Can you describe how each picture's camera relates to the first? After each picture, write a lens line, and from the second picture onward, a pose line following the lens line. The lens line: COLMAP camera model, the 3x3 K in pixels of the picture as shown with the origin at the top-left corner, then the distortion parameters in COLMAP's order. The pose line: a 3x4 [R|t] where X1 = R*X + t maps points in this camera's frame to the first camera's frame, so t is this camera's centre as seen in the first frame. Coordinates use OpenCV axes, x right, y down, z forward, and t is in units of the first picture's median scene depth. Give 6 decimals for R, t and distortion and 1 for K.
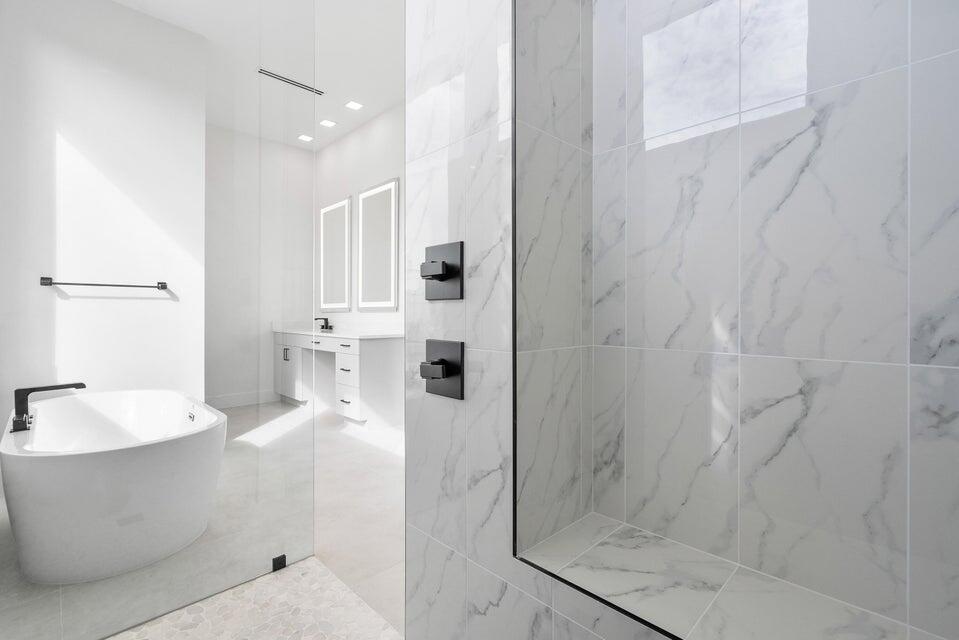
lens RADIAL K [[442.3, 0, 483.0], [0, 442.3, 317.8], [0, 0, 1]] dist [-0.006162, 0.001581]
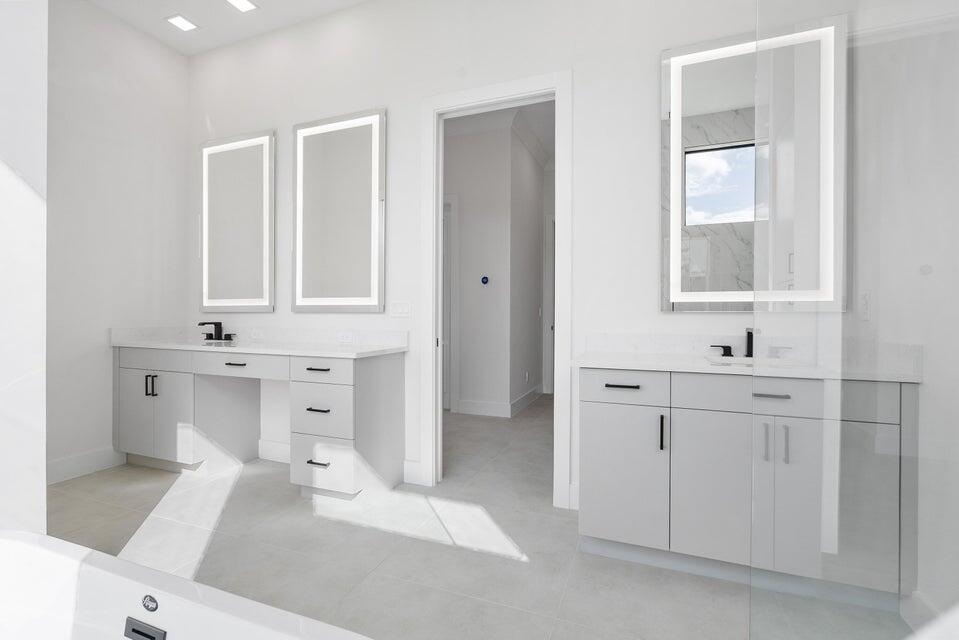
lens RADIAL K [[442.3, 0, 477.2], [0, 442.3, 319.5], [0, 0, 1]] dist [-0.006162, 0.001581]
pose [[0.912274, 0.001582, 0.409578, -0.290887], [-0.001469, 0.999999, -0.000592, -0.003594], [-0.409579, -0.000062, 0.912275, 0.295525]]
